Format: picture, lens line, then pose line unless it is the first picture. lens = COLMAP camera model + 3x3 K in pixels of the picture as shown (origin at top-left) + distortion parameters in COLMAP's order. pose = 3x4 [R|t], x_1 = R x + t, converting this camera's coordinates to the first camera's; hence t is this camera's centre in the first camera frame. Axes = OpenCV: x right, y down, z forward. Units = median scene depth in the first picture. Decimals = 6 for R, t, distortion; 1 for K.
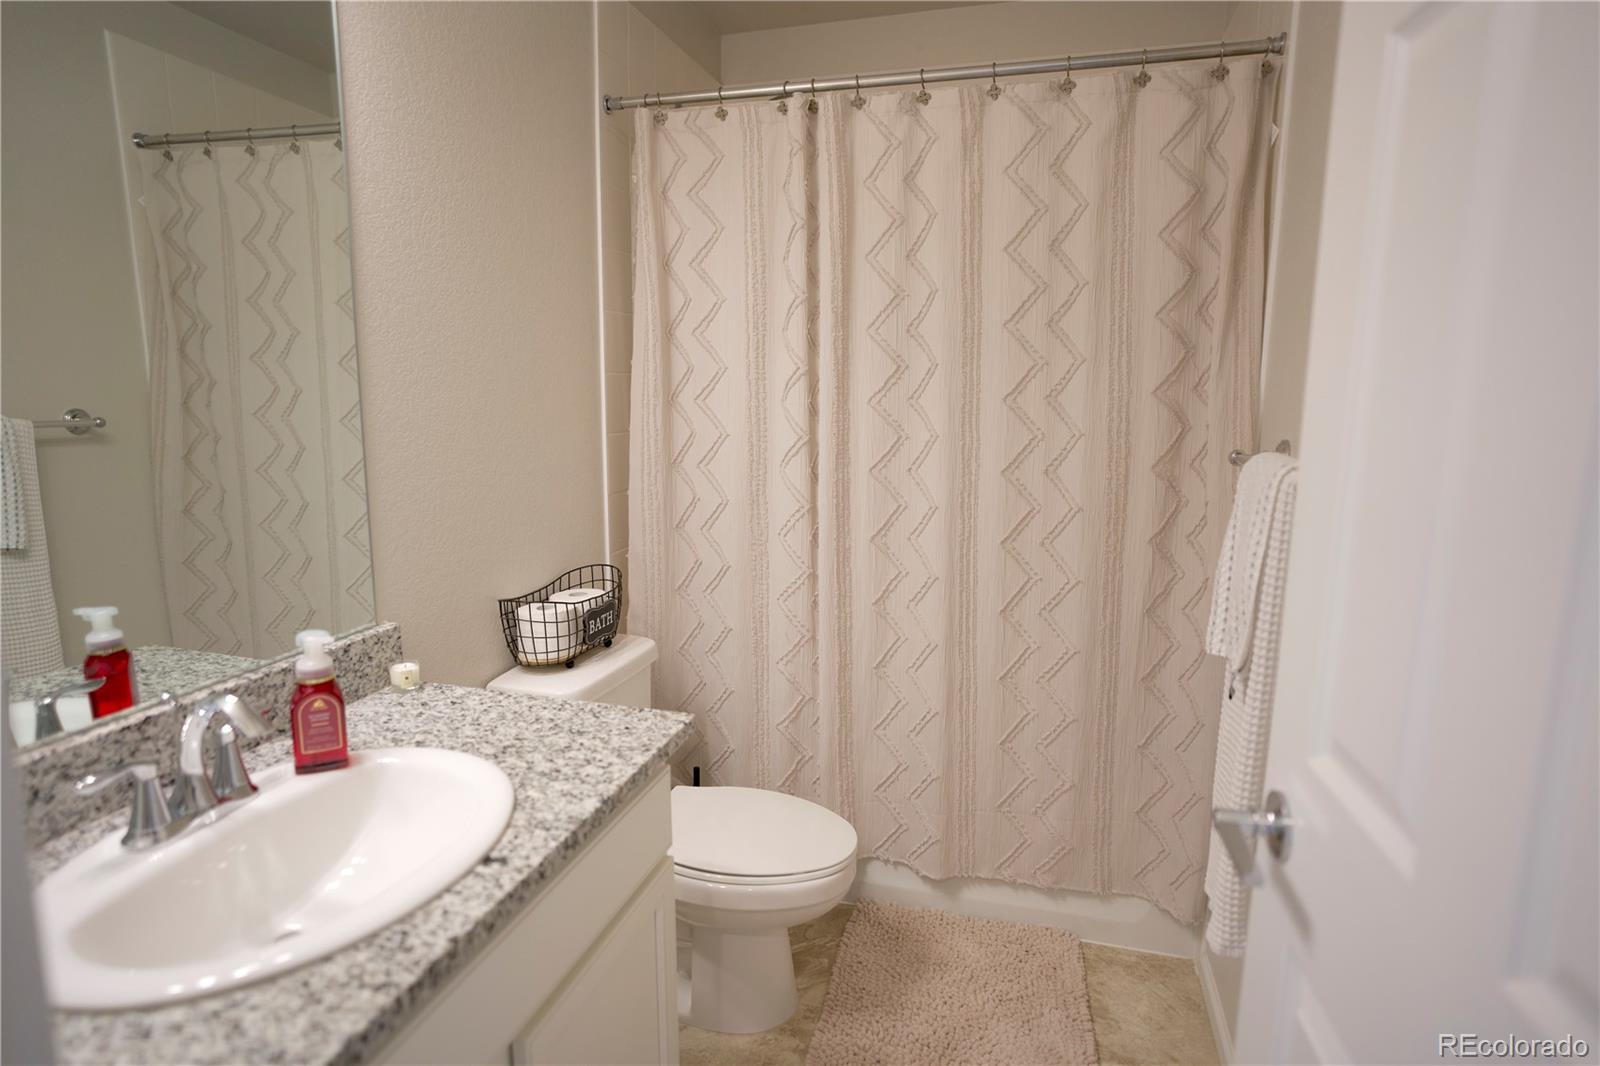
lens RADIAL K [[875.2, 0, 795.1], [0, 875.2, 533.1], [0, 0, 1]] dist [-0.054485, 0.039582]
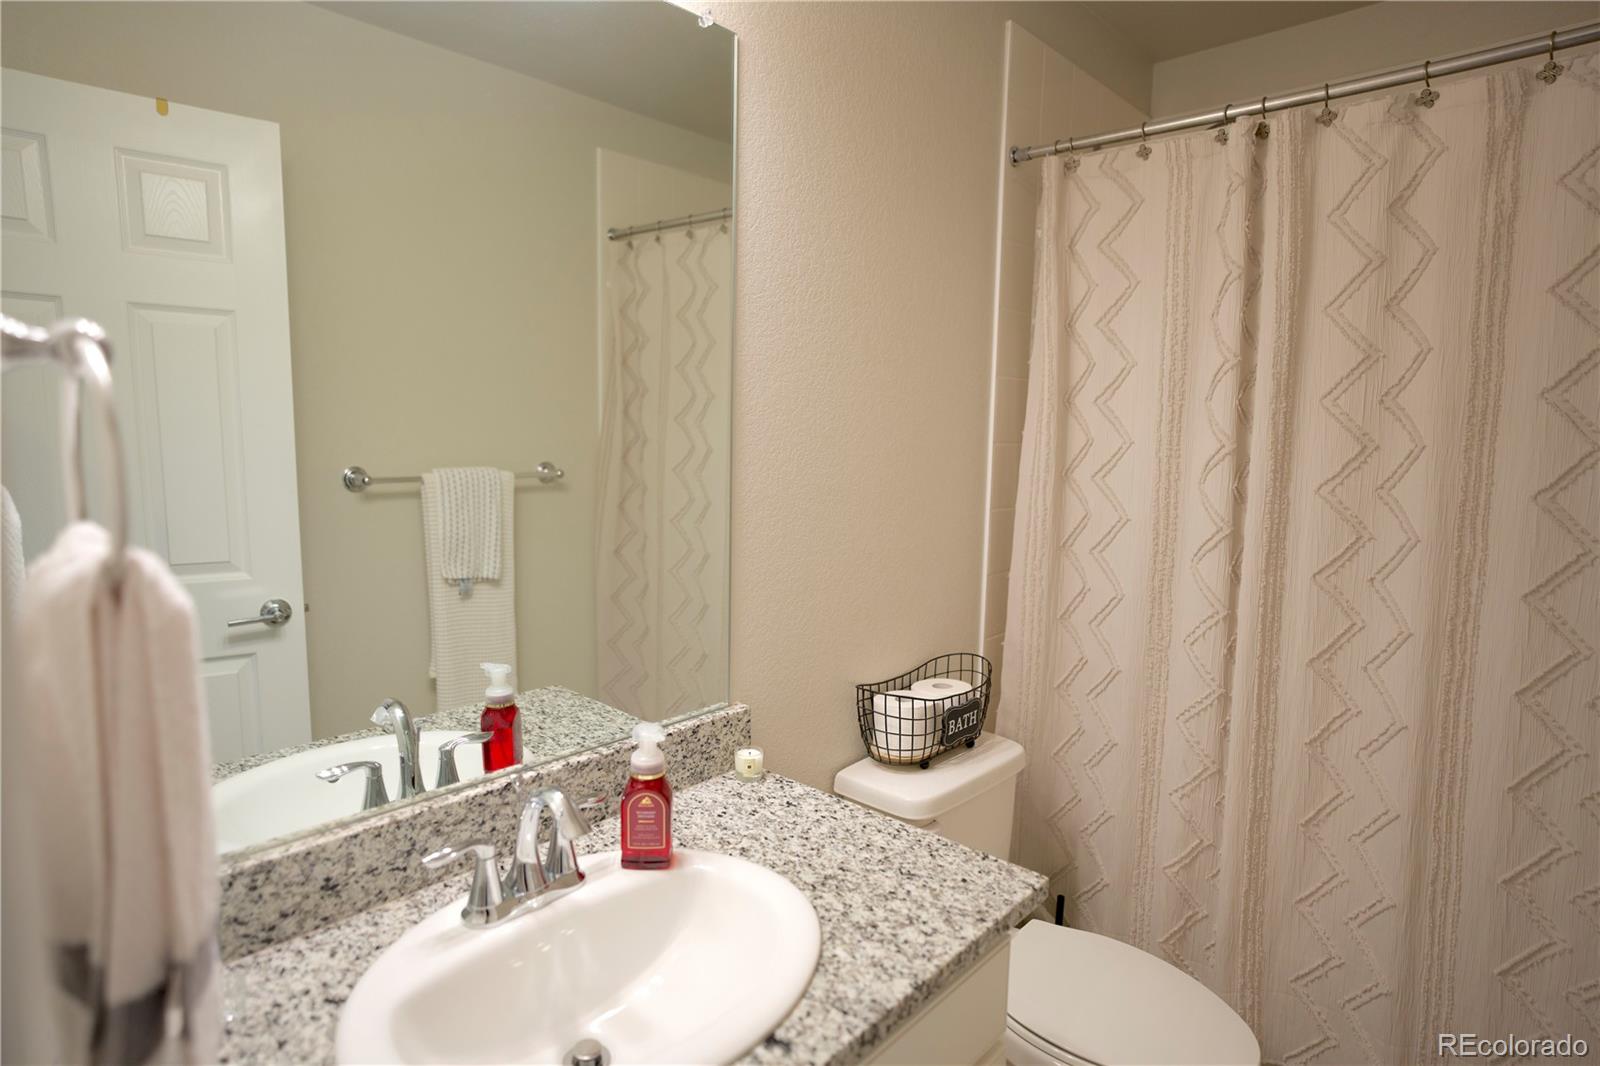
lens RADIAL K [[875.2, 0, 795.1], [0, 875.2, 533.1], [0, 0, 1]] dist [-0.054485, 0.039582]
pose [[0.895399, 0.063360, -0.440734, 0.007462], [-0.084530, 0.996012, -0.028545, -0.050452], [0.437168, 0.062815, 0.897184, 0.095819]]
